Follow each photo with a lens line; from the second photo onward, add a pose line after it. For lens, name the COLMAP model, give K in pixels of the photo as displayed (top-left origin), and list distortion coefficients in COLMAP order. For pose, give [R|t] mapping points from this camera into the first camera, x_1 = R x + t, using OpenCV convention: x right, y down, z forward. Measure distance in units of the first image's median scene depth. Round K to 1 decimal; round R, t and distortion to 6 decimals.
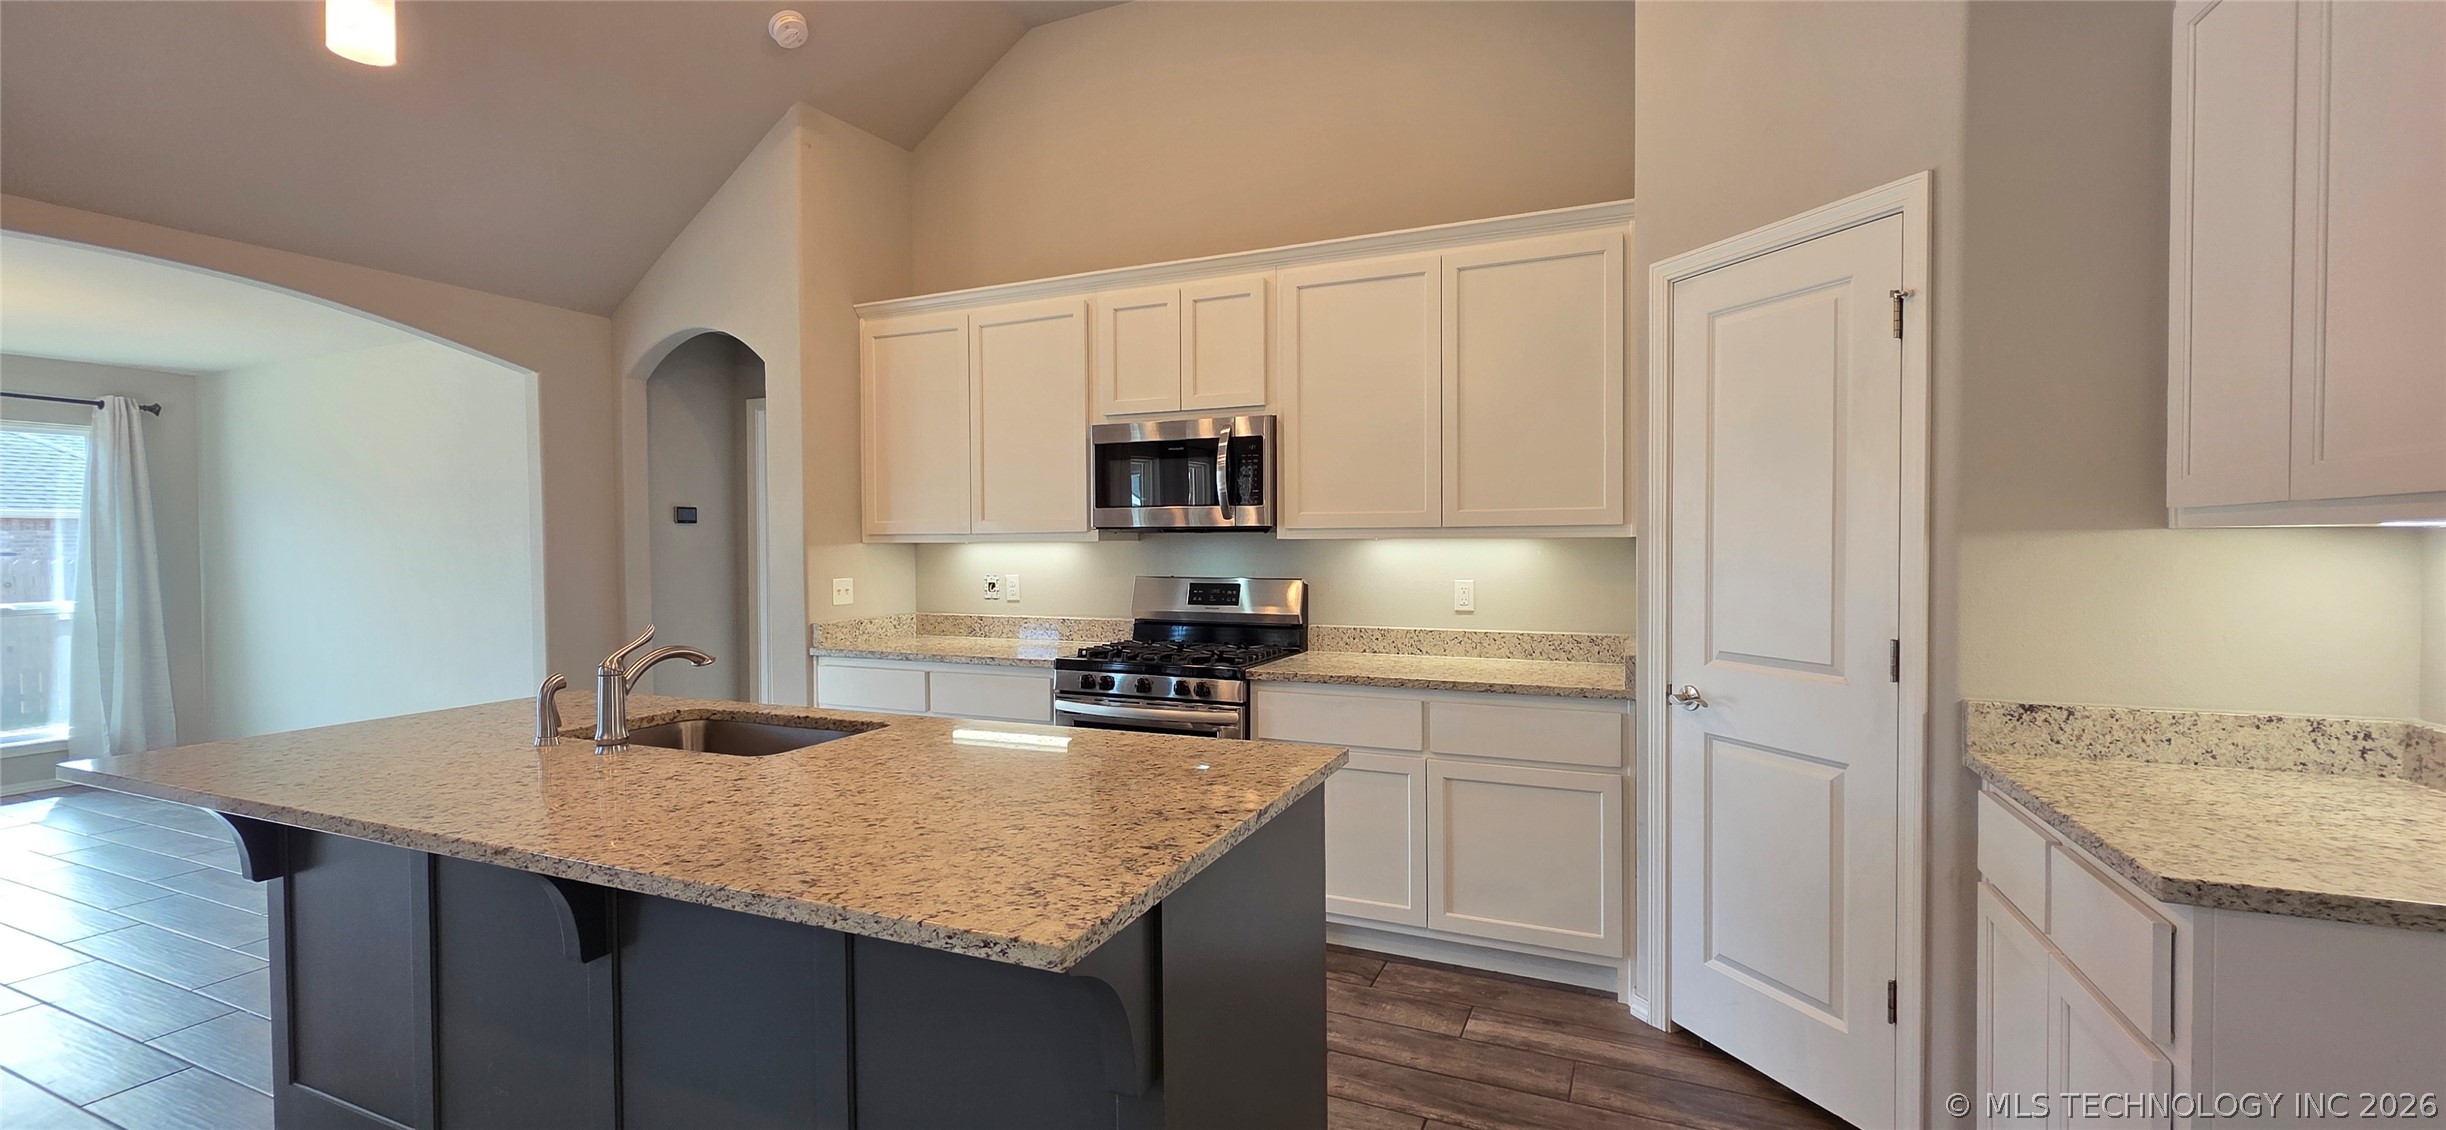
lens RADIAL K [[982.3, 0, 1231.0], [0, 982.3, 558.6], [0, 0, 1]] dist [0.000084, -0.000279]
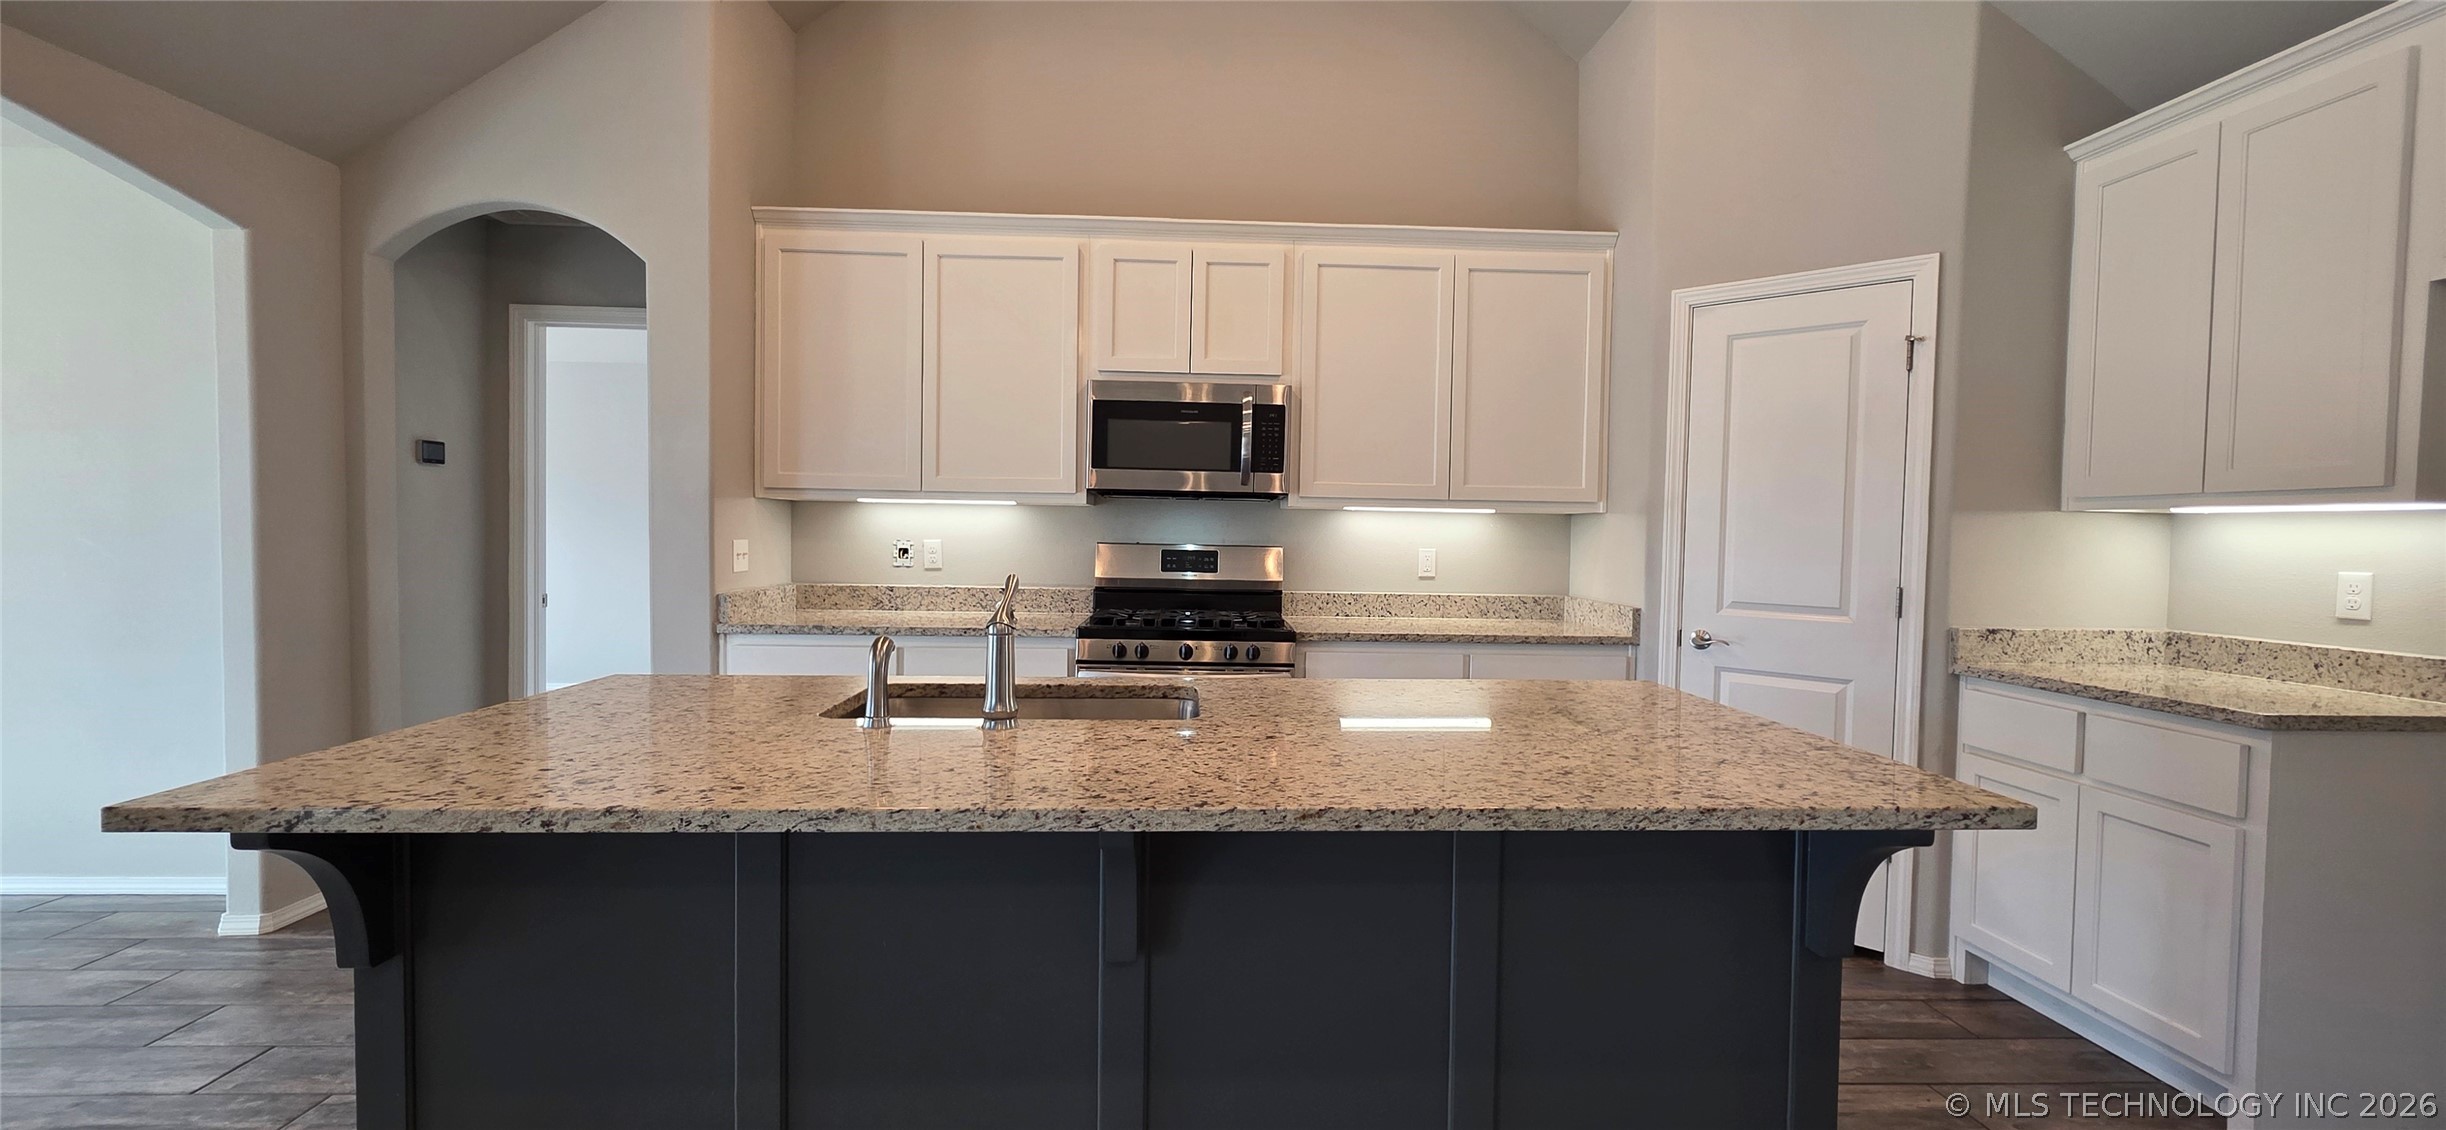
lens RADIAL K [[982.3, 0, 1231.0], [0, 982.3, 558.6], [0, 0, 1]] dist [0.000084, -0.000279]
pose [[0.897350, 0.009746, 0.441212, -0.470378], [-0.015845, 0.999823, 0.010139, 0.025744], [-0.441036, -0.016089, 0.897345, 0.102011]]
